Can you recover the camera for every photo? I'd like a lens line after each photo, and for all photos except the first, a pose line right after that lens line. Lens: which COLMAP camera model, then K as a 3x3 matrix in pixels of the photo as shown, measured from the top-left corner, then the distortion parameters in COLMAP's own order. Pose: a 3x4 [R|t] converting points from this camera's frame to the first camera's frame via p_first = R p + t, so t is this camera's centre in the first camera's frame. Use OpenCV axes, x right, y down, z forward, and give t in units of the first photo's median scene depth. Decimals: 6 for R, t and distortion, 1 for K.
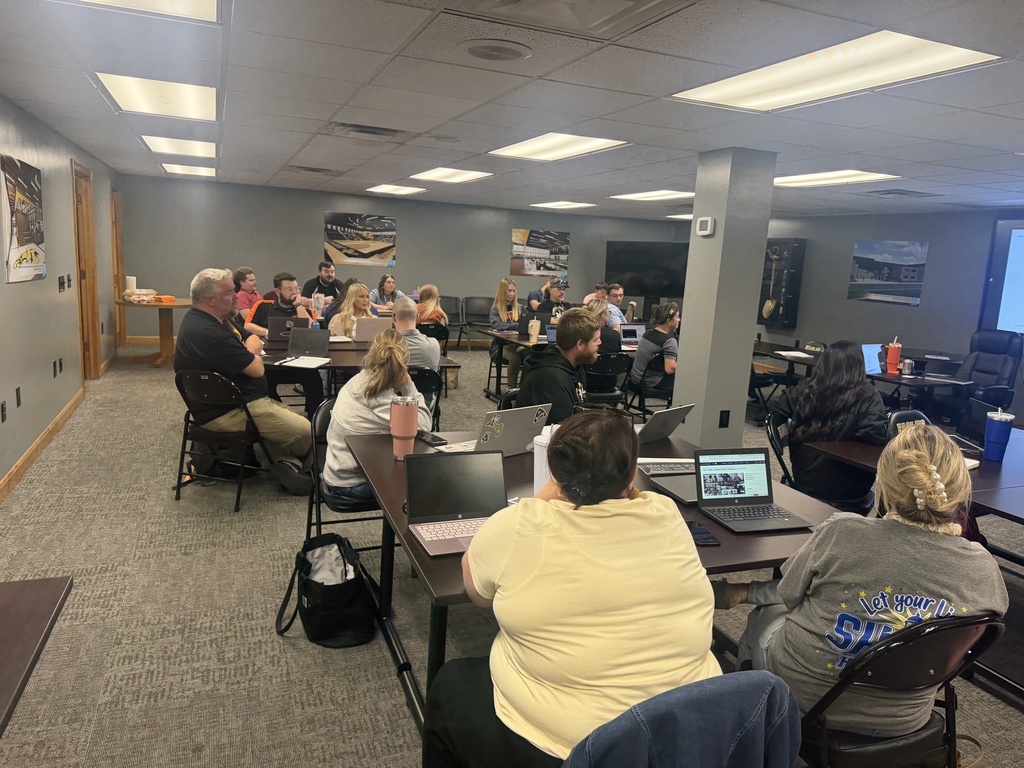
lens RADIAL K [[715.0, 0, 517.6], [0, 715.0, 388.8], [0, 0, 1]] dist [0.078736, -0.097856]
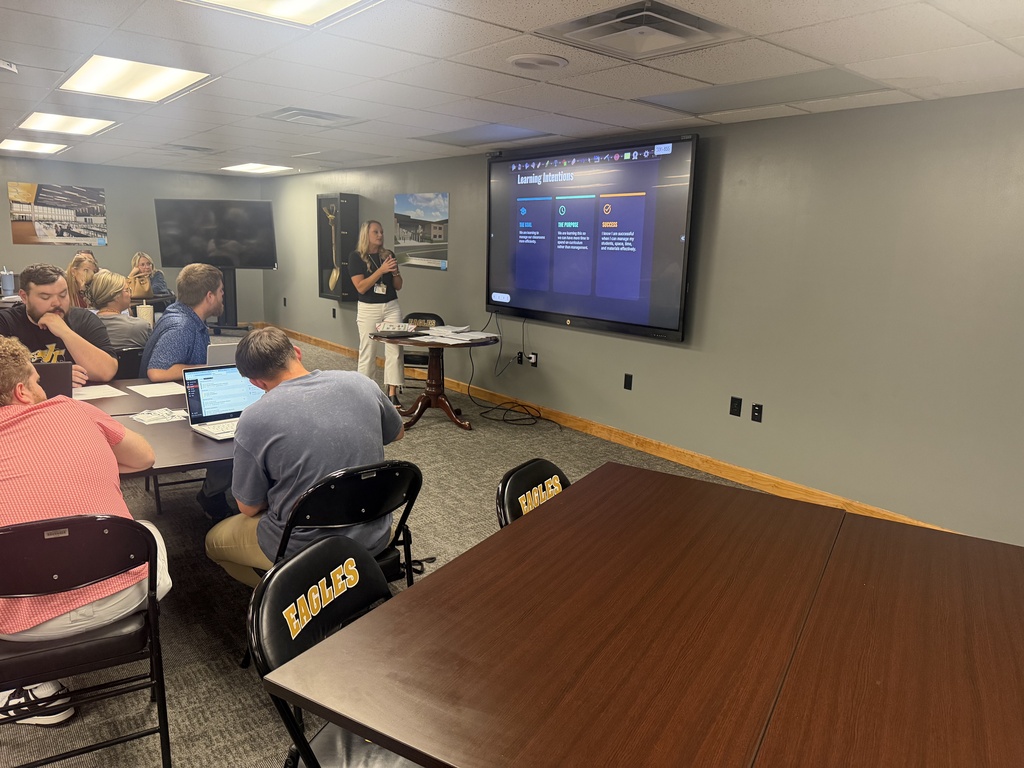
lens RADIAL K [[715.0, 0, 515.7], [0, 715.0, 396.7], [0, 0, 1]] dist [0.078736, -0.097856]
pose [[0.957083, -0.075327, 0.279855, 0.381230], [0.064976, 0.996822, 0.046097, 0.001385], [-0.282438, -0.025935, 0.958935, 0.160619]]
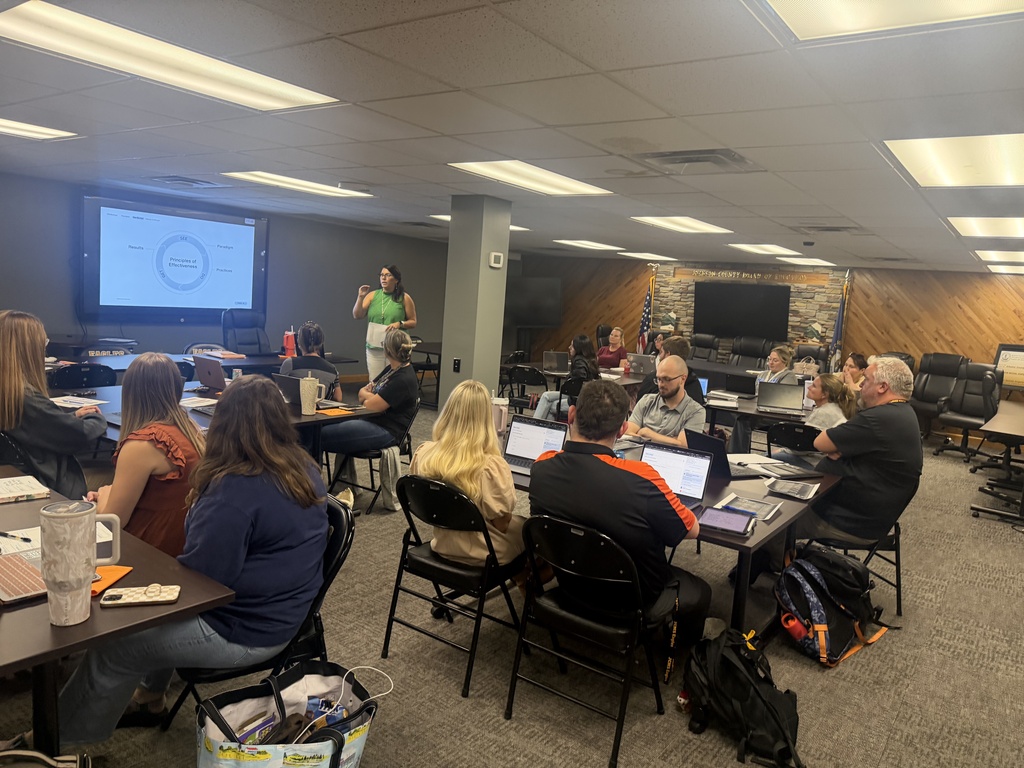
lens RADIAL K [[715.0, 0, 516.7], [0, 715.0, 391.4], [0, 0, 1]] dist [0.078736, -0.097856]
pose [[-0.519092, -0.213203, 0.827700, -0.458048], [0.047502, 0.959697, 0.276994, -0.194597], [-0.853397, 0.183103, -0.488044, 0.904195]]
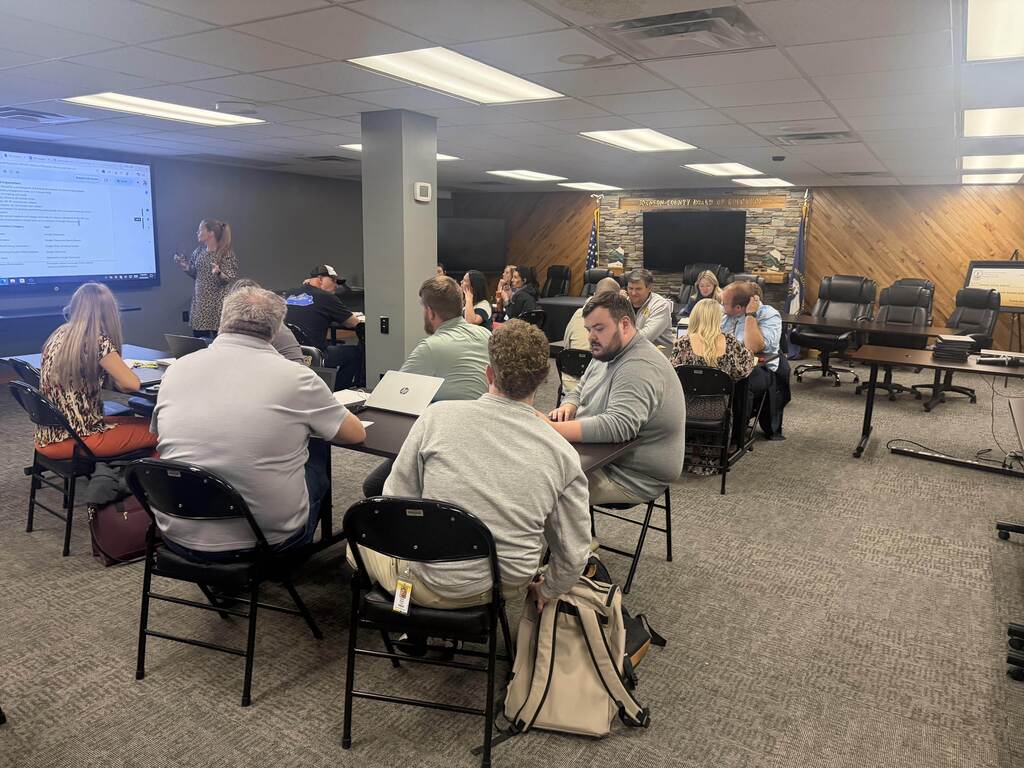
lens RADIAL K [[715.0, 0, 505.4], [0, 715.0, 386.4], [0, 0, 1]] dist [0.078736, -0.097856]
pose [[-0.587941, -0.231453, 0.775084, -0.361793], [0.090076, 0.933498, 0.347085, -0.174315], [-0.803873, 0.273881, -0.527993, 0.849649]]
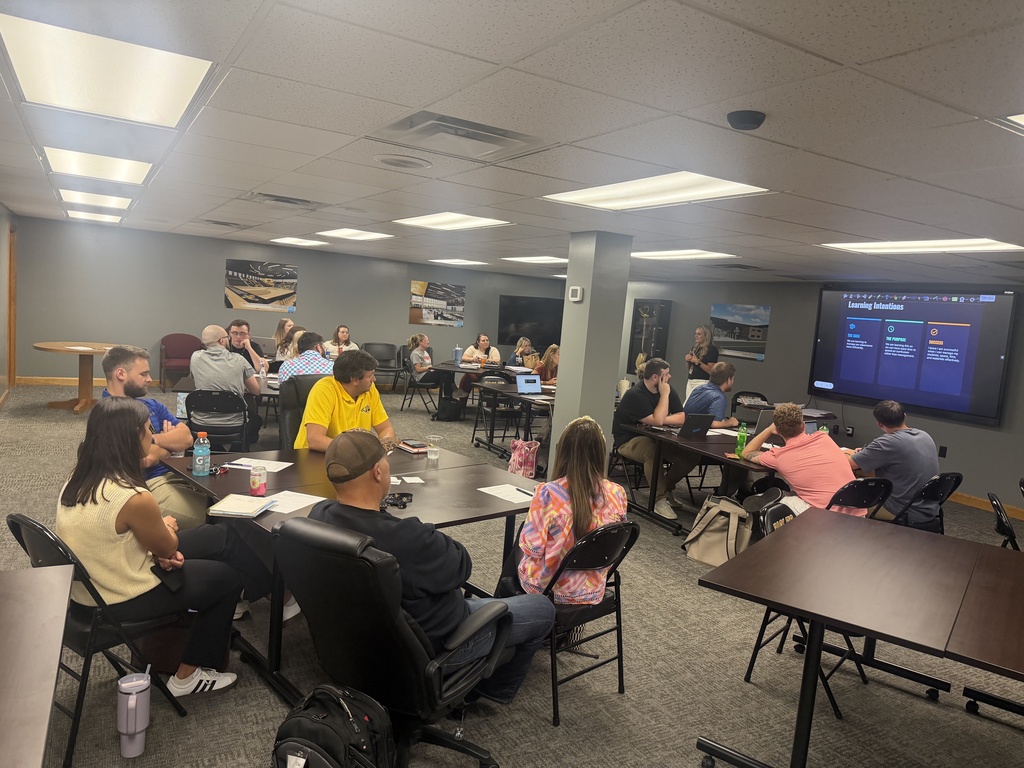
lens RADIAL K [[715.0, 0, 517.8], [0, 715.0, 393.6], [0, 0, 1]] dist [0.078736, -0.097856]
pose [[0.989556, 0.011261, 0.143707, -0.002711], [-0.003114, 0.998381, -0.056794, 0.004706], [-0.144114, 0.055753, 0.987989, -0.082578]]
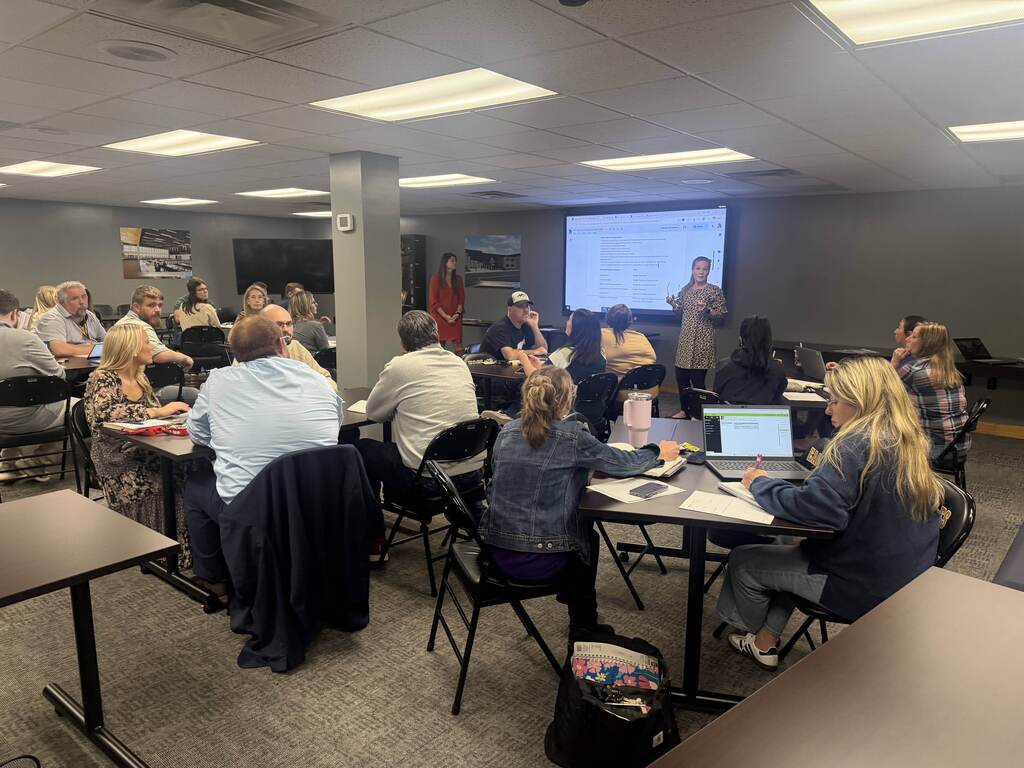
lens RADIAL K [[715.0, 0, 508.3], [0, 715.0, 398.0], [0, 0, 1]] dist [0.078736, -0.097856]
pose [[0.880084, -0.126004, 0.457794, -0.030777], [0.119040, 0.991907, 0.044166, 0.010456], [-0.459654, 0.015626, 0.887960, -0.043045]]
